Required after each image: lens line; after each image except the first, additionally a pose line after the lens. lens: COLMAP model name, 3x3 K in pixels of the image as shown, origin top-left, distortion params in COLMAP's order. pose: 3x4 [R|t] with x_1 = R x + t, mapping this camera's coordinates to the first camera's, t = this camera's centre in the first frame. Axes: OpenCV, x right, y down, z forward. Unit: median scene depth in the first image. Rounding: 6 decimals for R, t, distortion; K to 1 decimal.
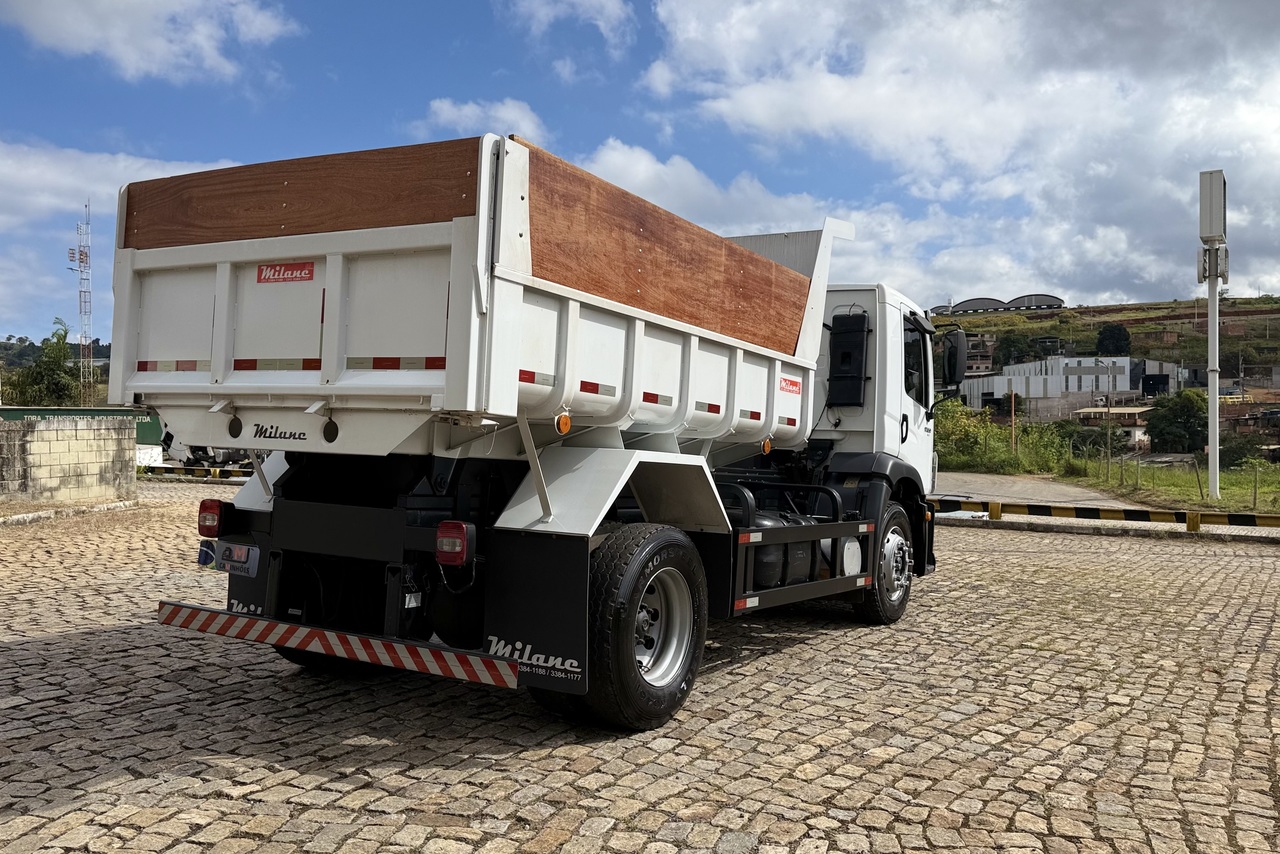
lens RADIAL K [[894.7, 0, 640.3], [0, 894.7, 432.5], [0, 0, 1]] dist [0.040462, -0.005457]
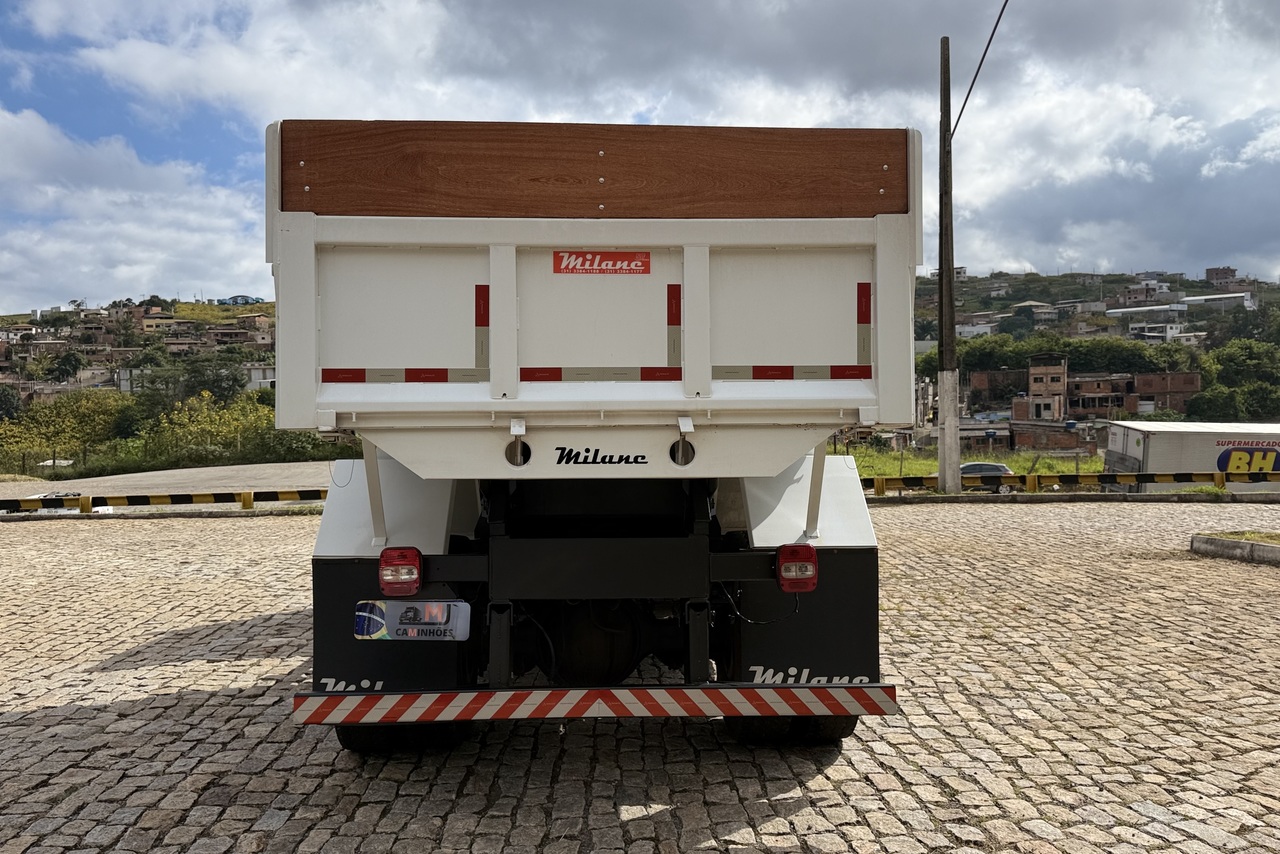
lens RADIAL K [[941.6, 0, 633.3], [0, 941.6, 420.2], [0, 0, 1]] dist [0.044900, -0.040116]
pose [[0.875106, -0.035456, 0.482630, -0.784640], [0.033405, 0.999359, 0.012847, -0.042937], [-0.482777, 0.004880, 0.875730, 0.232408]]
